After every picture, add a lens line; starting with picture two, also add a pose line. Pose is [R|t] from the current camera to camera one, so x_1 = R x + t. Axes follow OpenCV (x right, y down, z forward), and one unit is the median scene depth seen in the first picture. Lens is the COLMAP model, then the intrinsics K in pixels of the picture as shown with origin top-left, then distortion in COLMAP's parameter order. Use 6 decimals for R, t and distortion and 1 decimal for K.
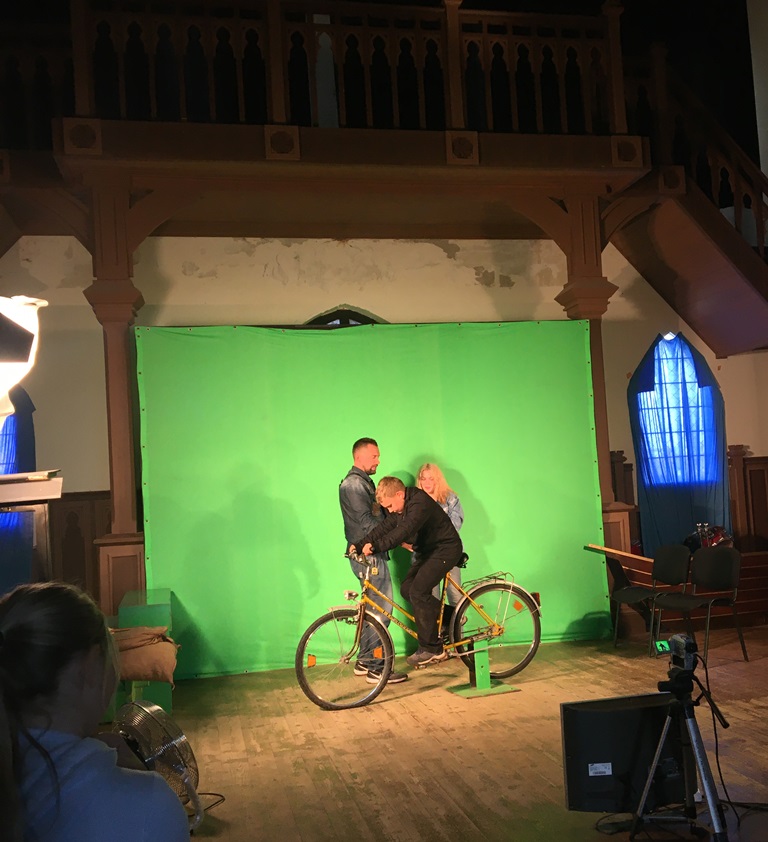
lens RADIAL K [[914.7, 0, 400.5], [0, 914.7, 450.7], [0, 0, 1]] dist [0.108226, -0.213487]
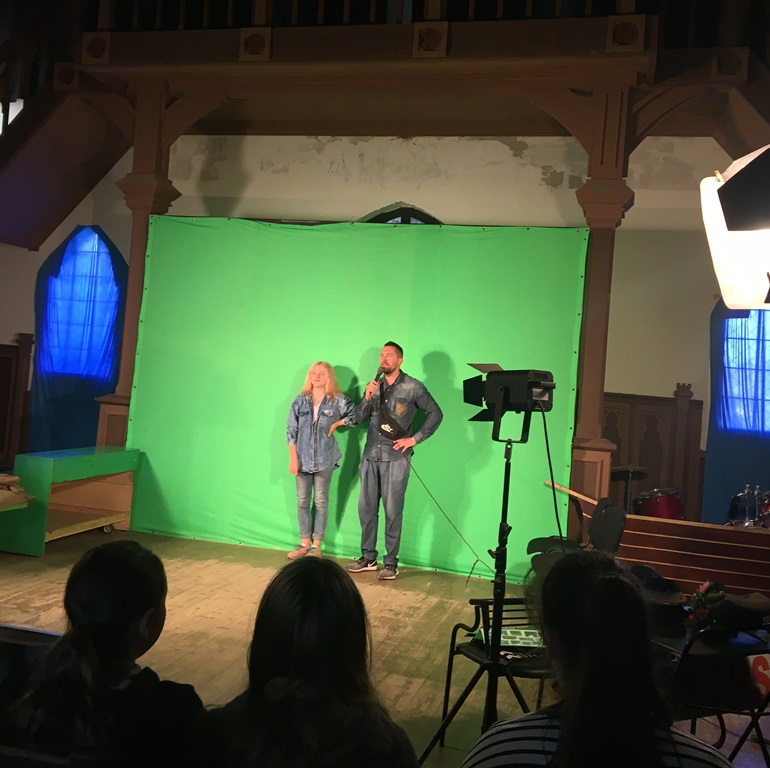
lens RADIAL K [[864.5, 0, 383.6], [0, 864.5, 343.0], [0, 0, 1]] dist [0.130819, -0.316803]
pose [[0.875821, 0.109312, -0.470094, 0.438617], [-0.106684, 0.993767, 0.032324, -0.039900], [0.470697, 0.021842, 0.882024, 0.179427]]
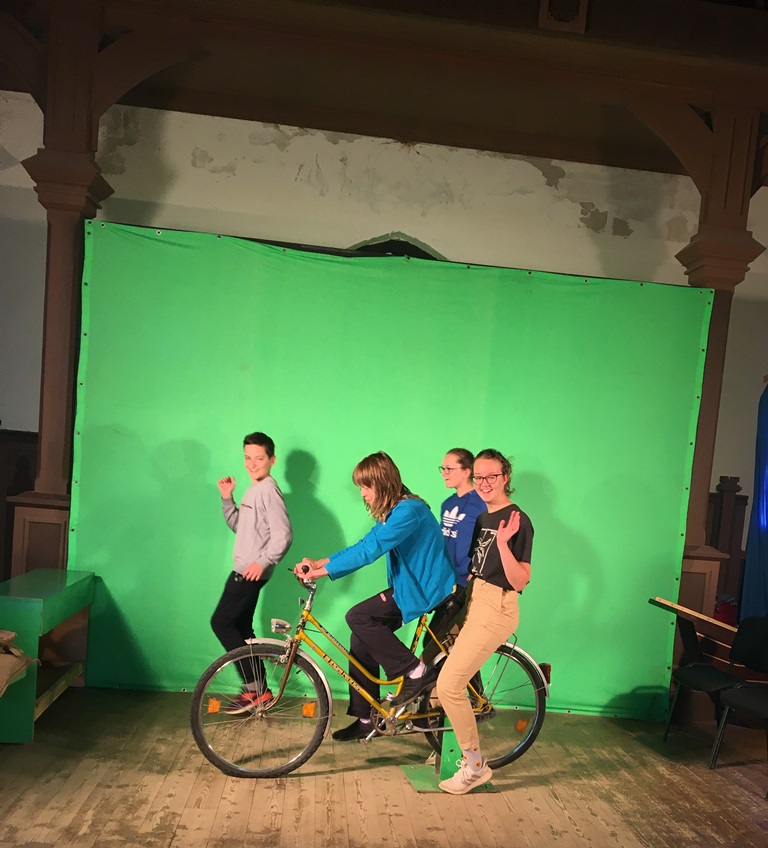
lens RADIAL K [[965.7, 0, 423.1], [0, 965.7, 570.2], [0, 0, 1]] dist [0.091825, -0.170897]
pose [[0.983505, 0.152264, -0.097643, 0.090278], [-0.136680, 0.979163, 0.150197, -0.012116], [0.118478, -0.134374, 0.983822, 0.200950]]
